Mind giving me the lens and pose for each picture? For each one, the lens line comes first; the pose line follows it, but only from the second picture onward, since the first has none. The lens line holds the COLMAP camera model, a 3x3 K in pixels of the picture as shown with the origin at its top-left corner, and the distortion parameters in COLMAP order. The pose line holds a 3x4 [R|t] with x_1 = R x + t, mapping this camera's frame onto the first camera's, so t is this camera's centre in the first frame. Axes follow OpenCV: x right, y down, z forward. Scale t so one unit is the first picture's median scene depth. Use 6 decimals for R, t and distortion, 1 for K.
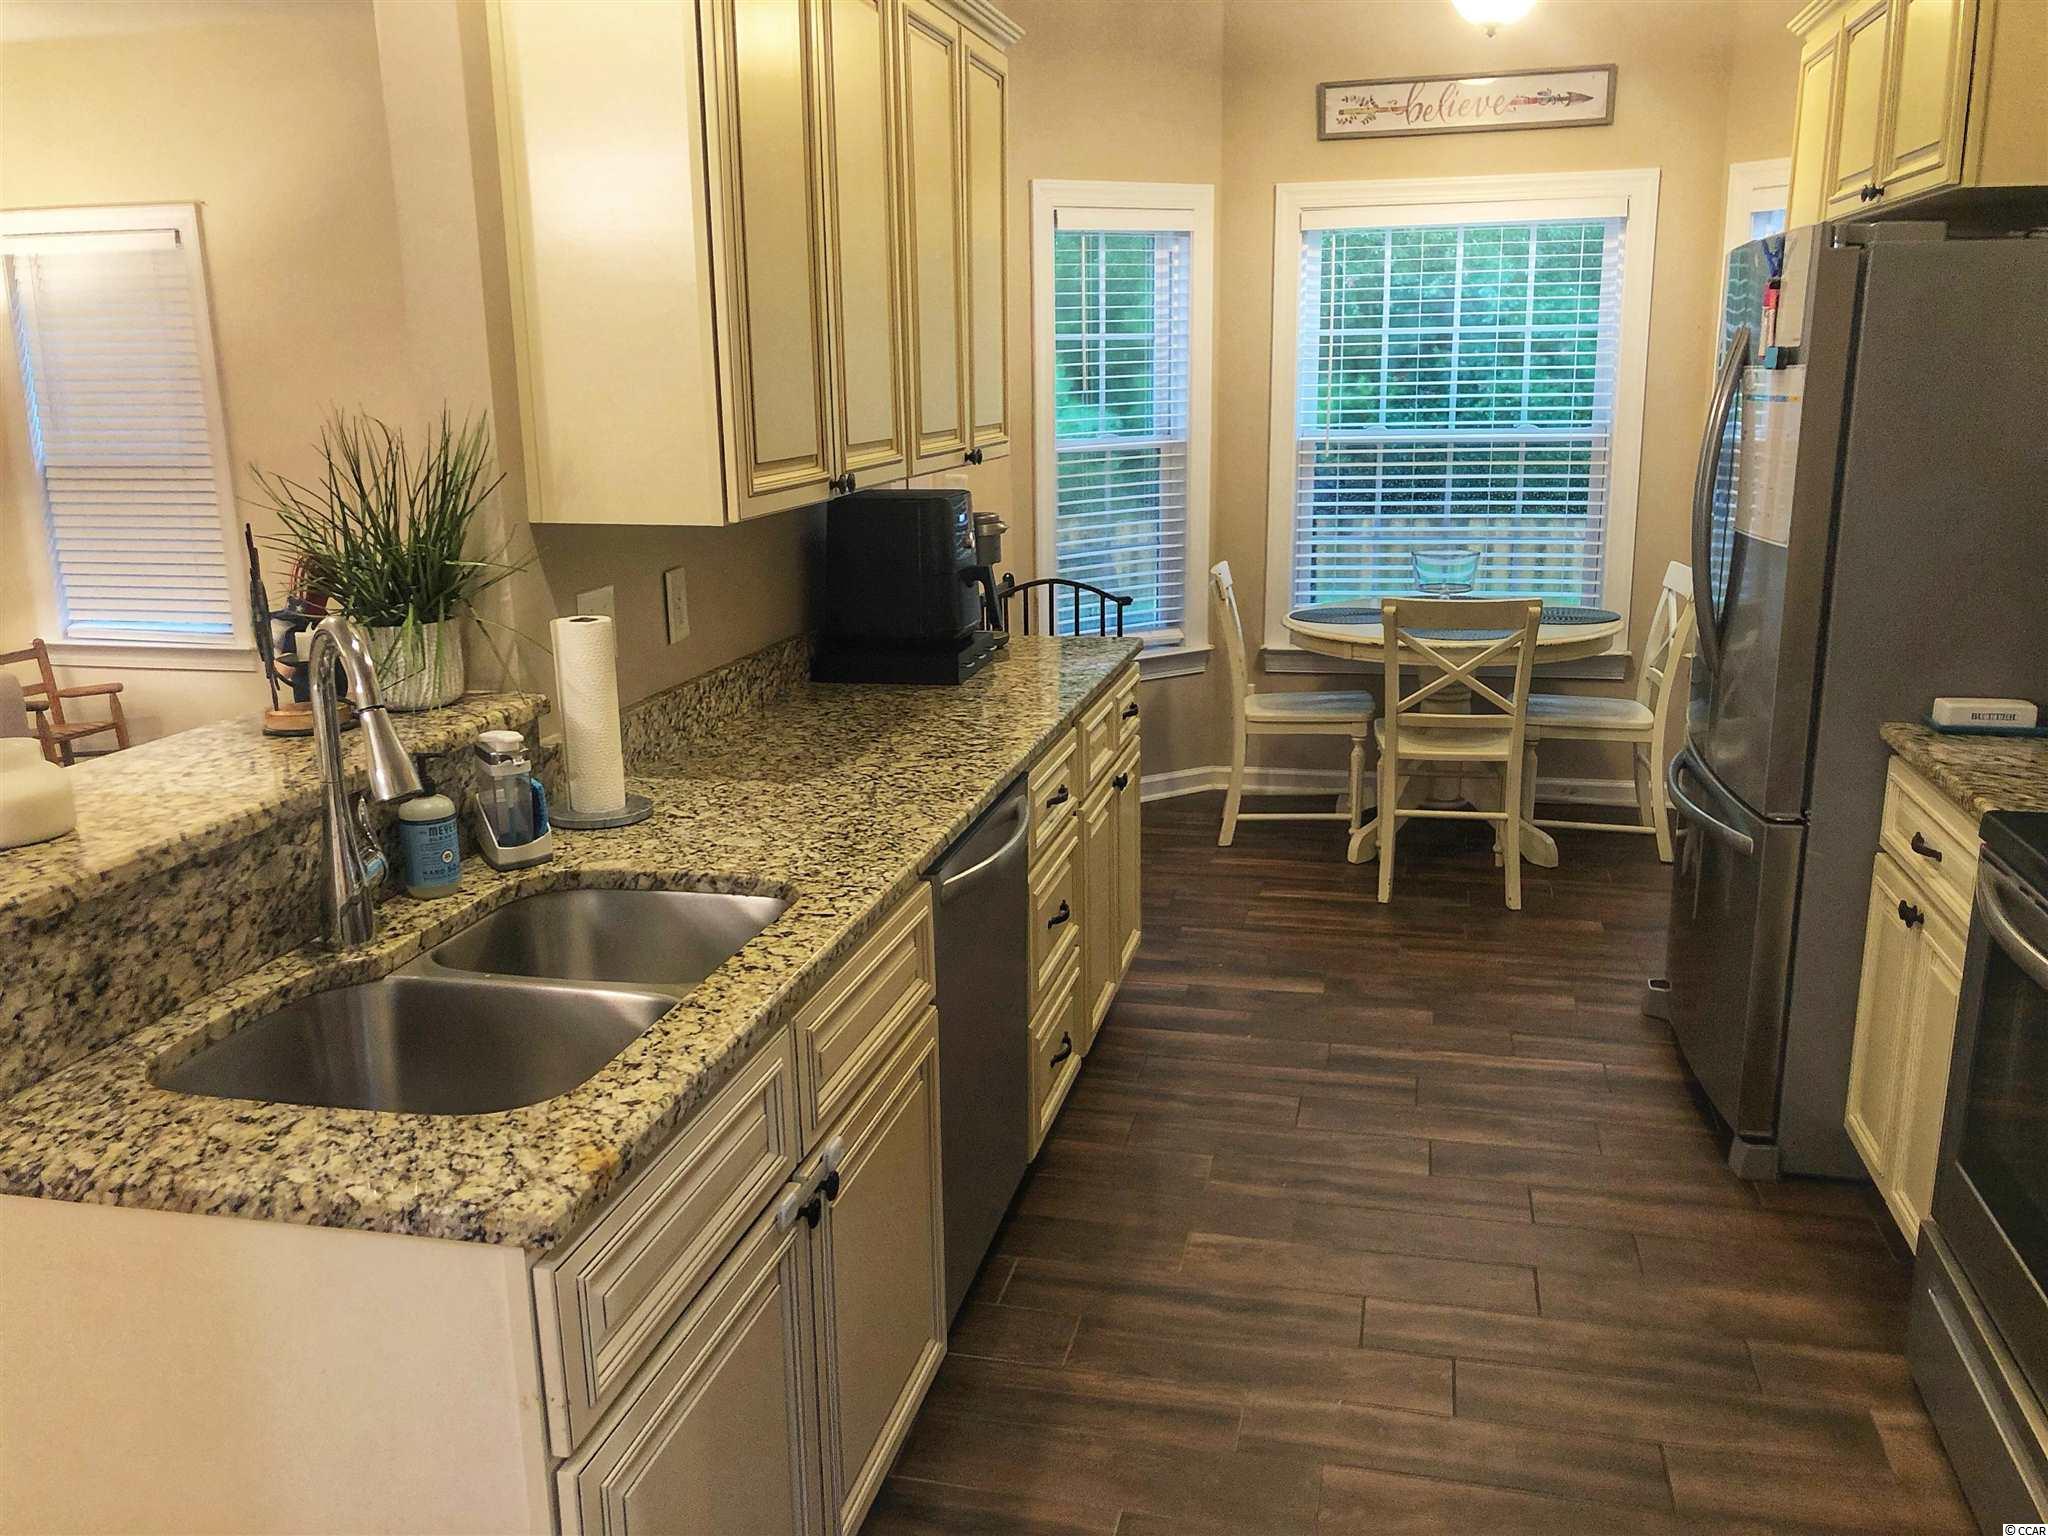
lens RADIAL K [[1663.2, 0, 1022.9], [0, 1663.2, 759.2], [0, 0, 1]] dist [0.025992, -0.030608]
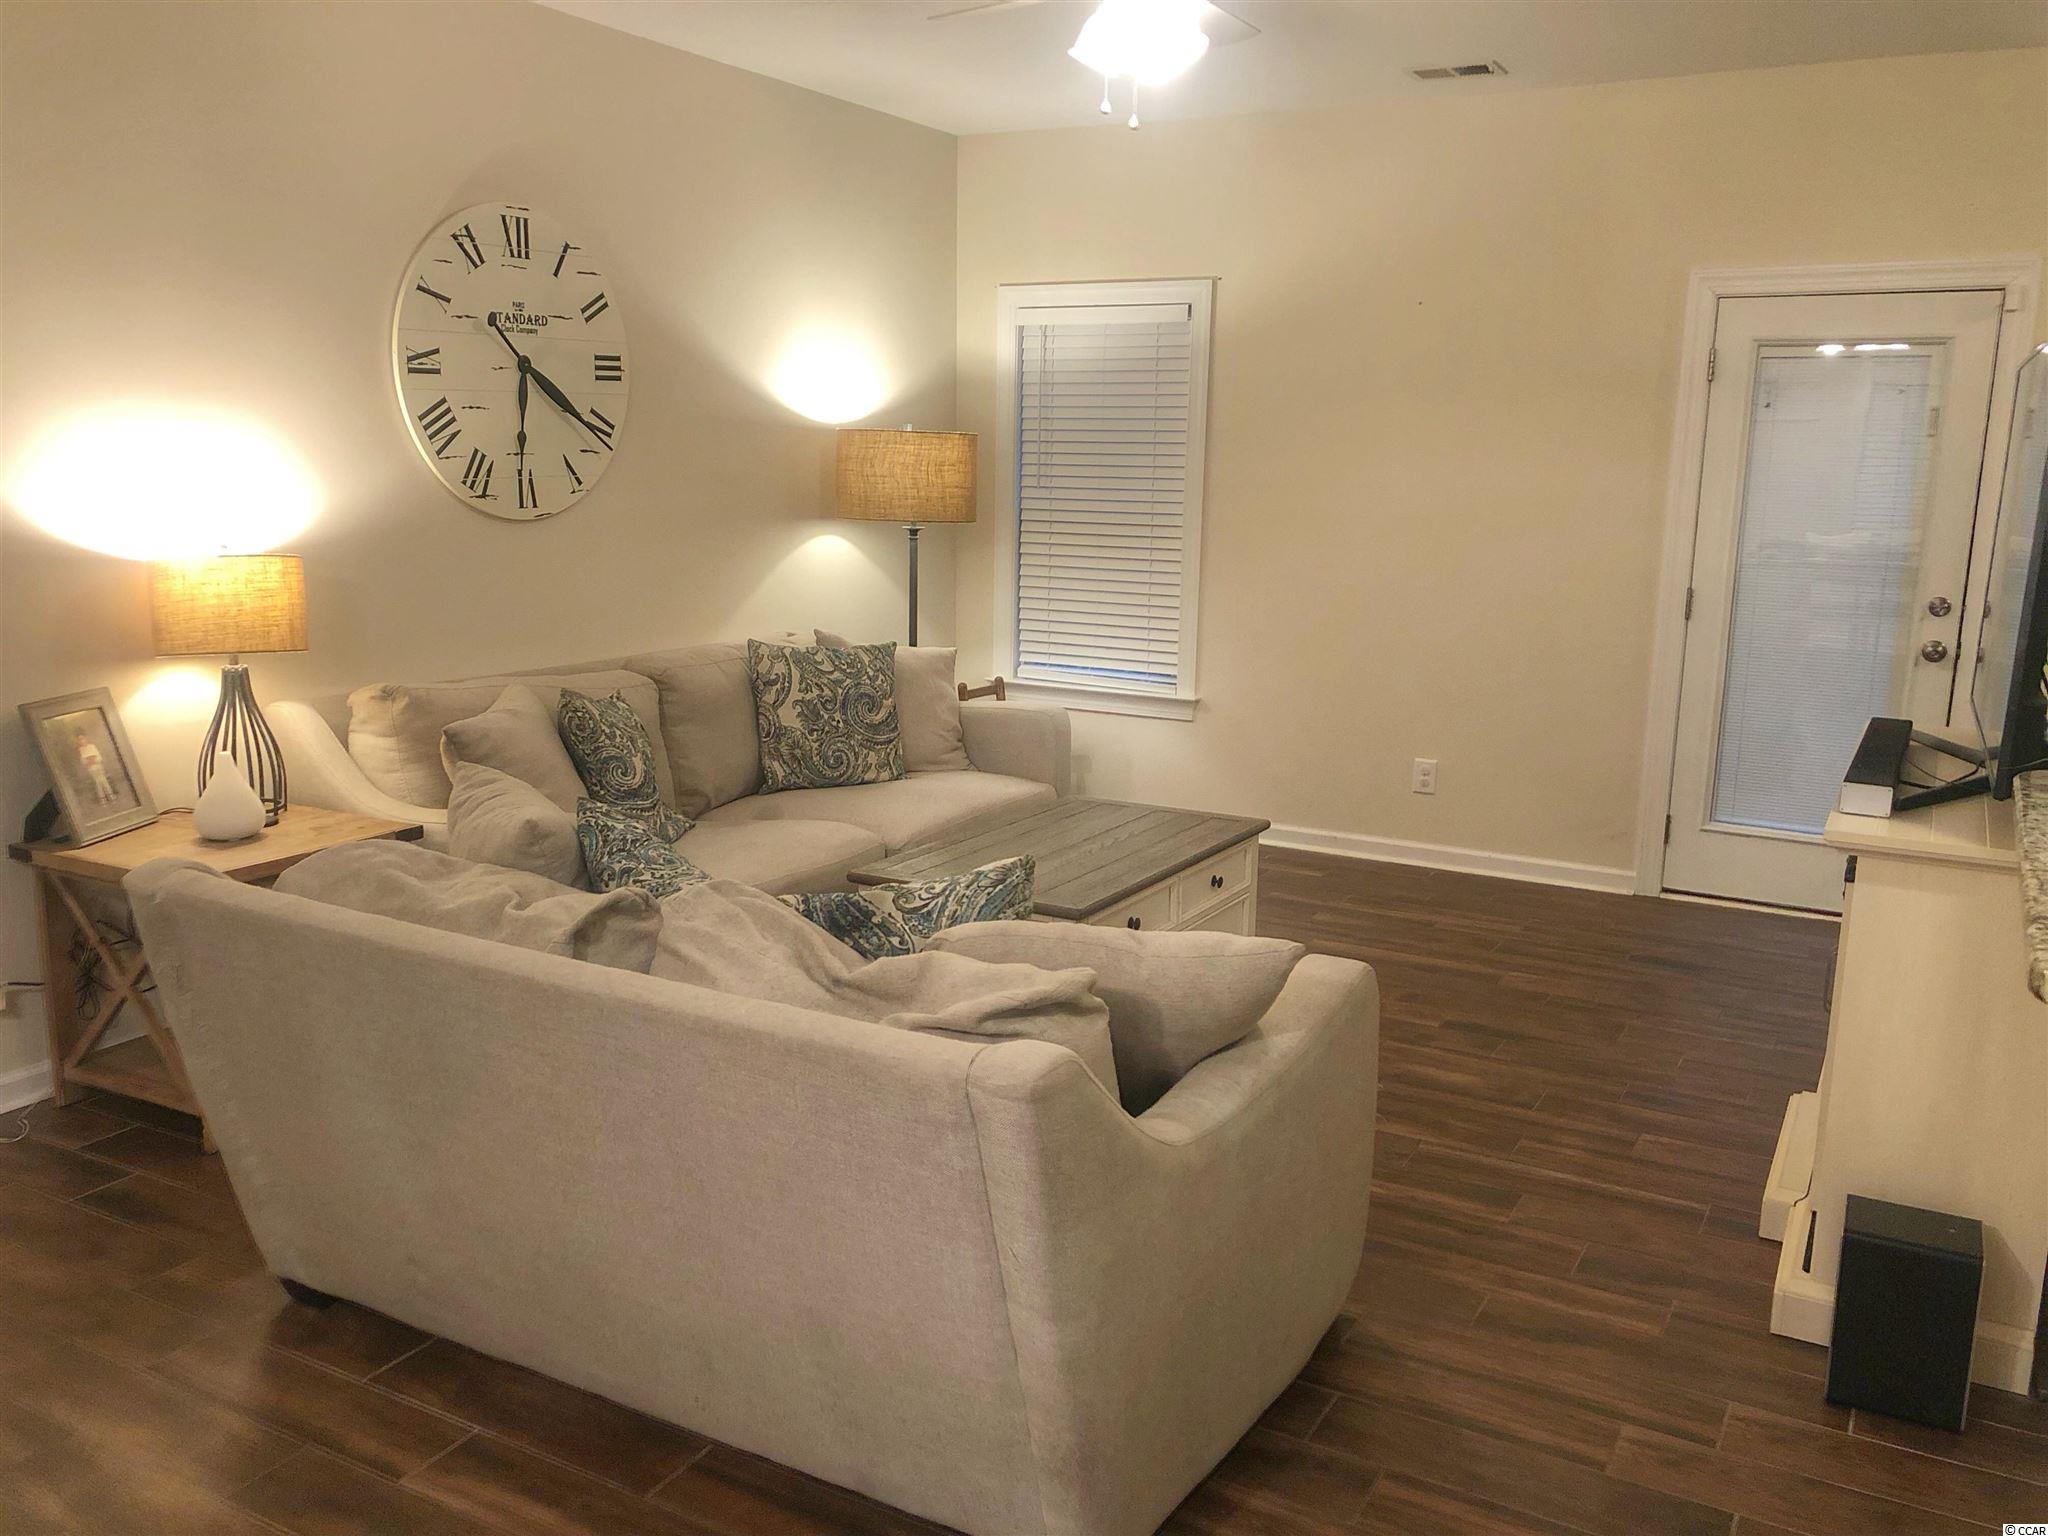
lens RADIAL K [[1643.3, 0, 1024.0], [0, 1643.3, 768.0], [0, 0, 1]] dist [0.054293, -0.006165]
pose [[0.964219, 0.083542, -0.251599, -0.475990], [-0.094581, 0.995000, -0.032084, 0.027422], [0.247661, 0.054733, 0.967300, -0.027174]]
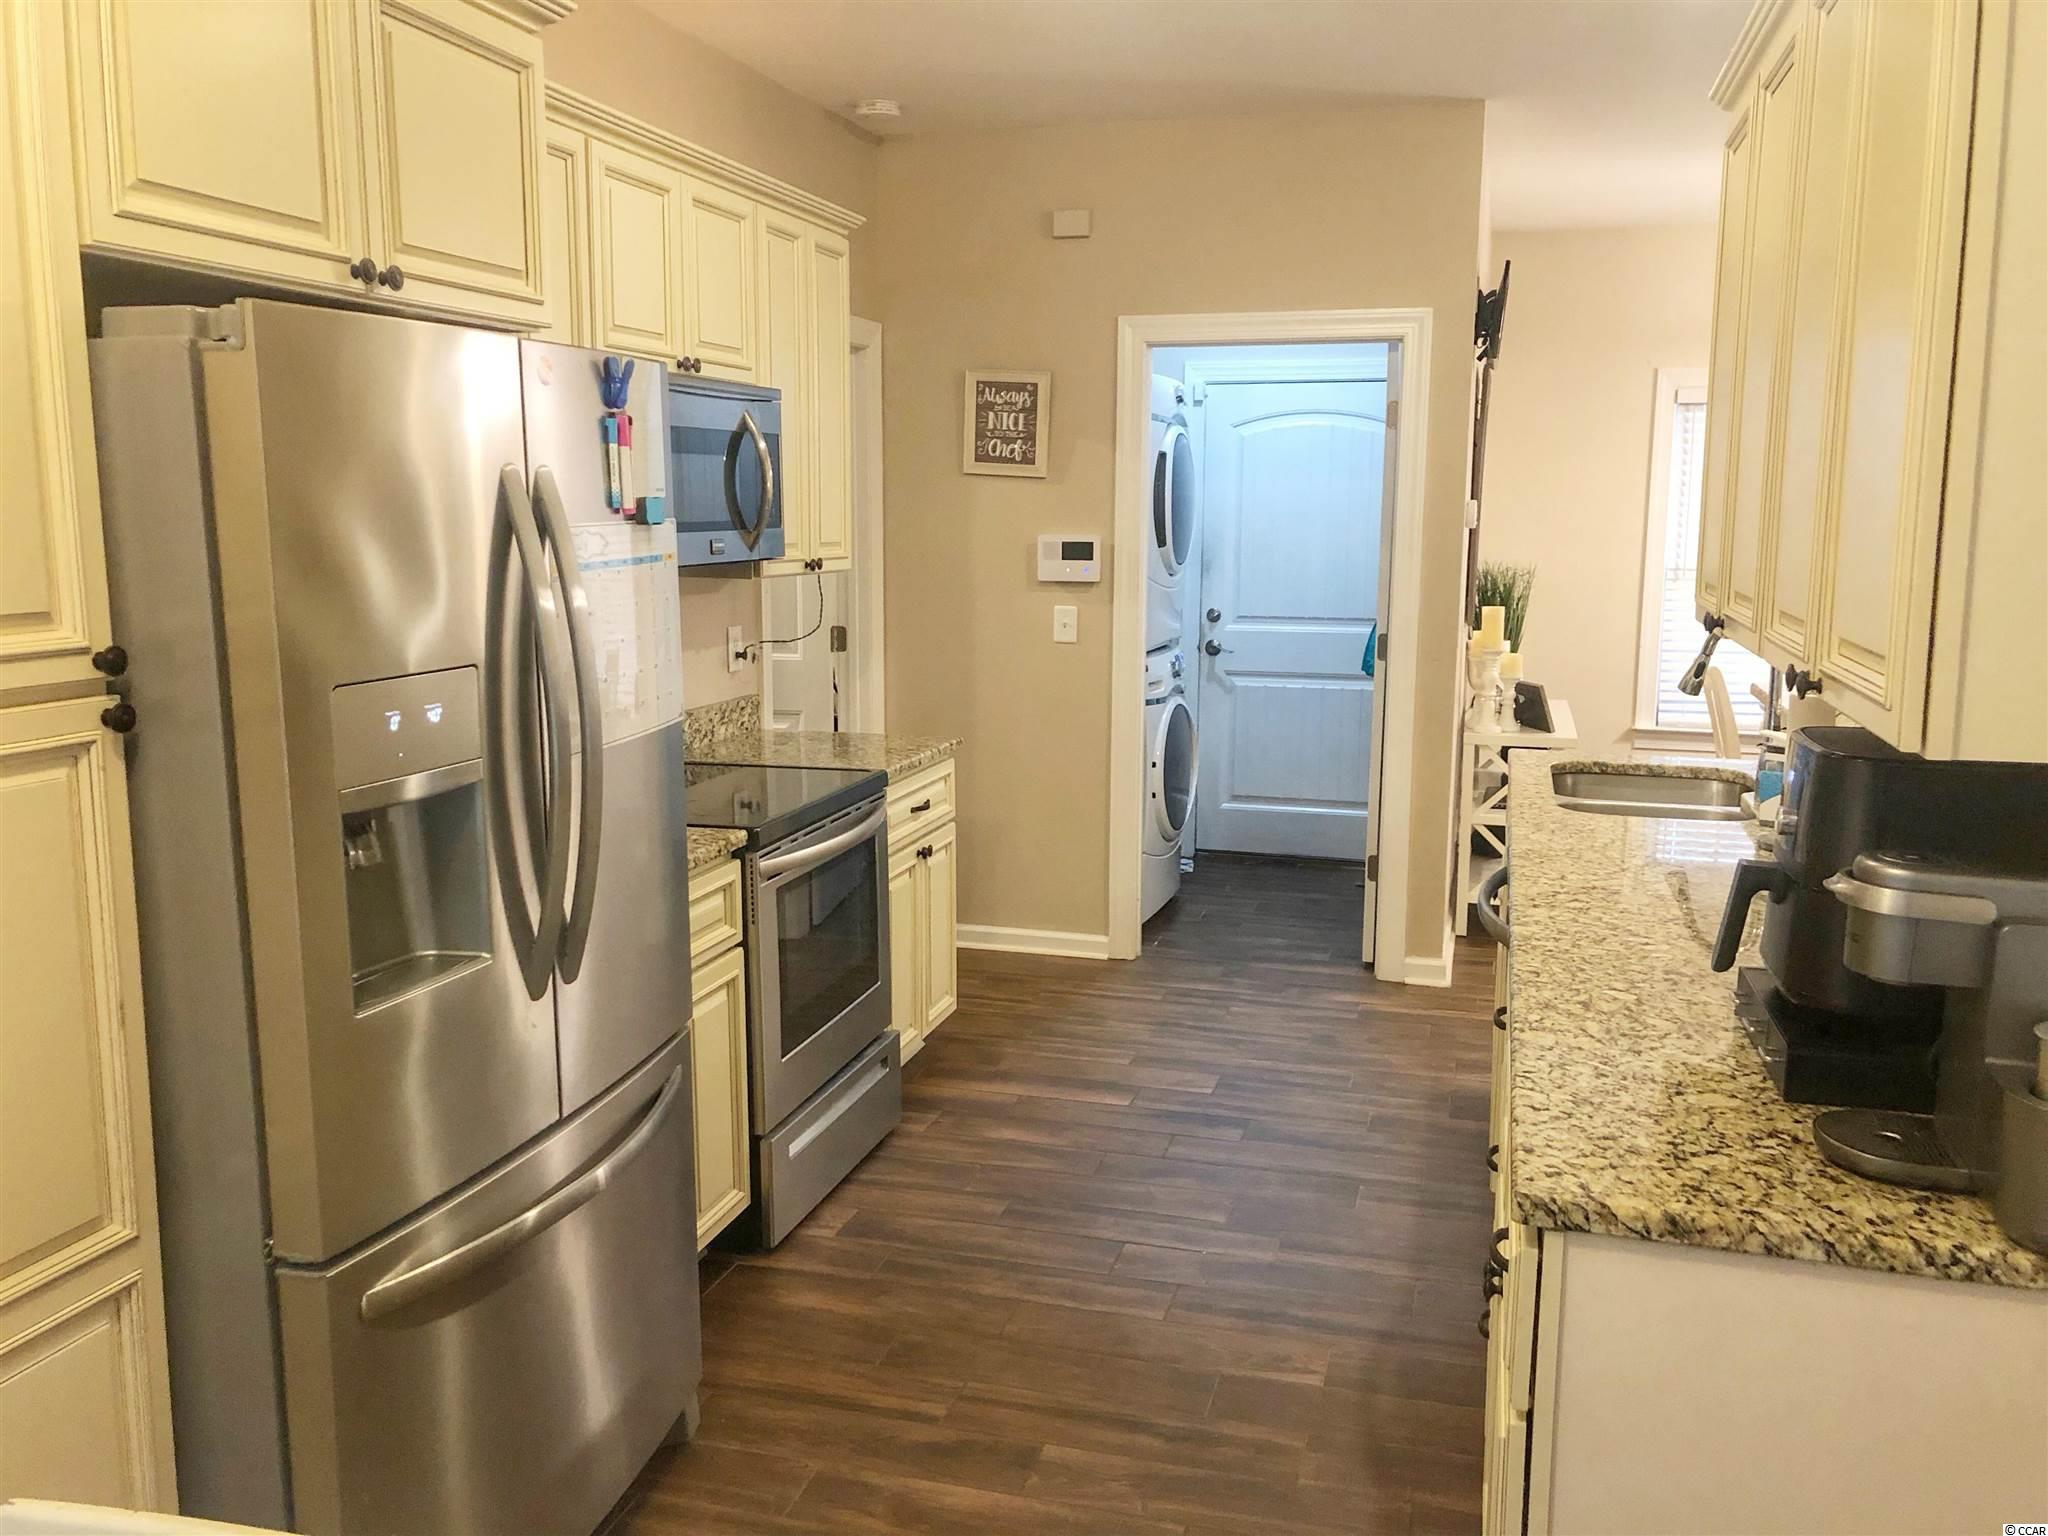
lens RADIAL K [[1663.2, 0, 1022.9], [0, 1663.2, 759.2], [0, 0, 1]] dist [0.025992, -0.030608]
pose [[-0.998798, 0.002593, 0.048953, 0.162124], [0.020909, 0.925739, 0.377584, -0.305441], [-0.044338, 0.378153, -0.924681, 1.268357]]
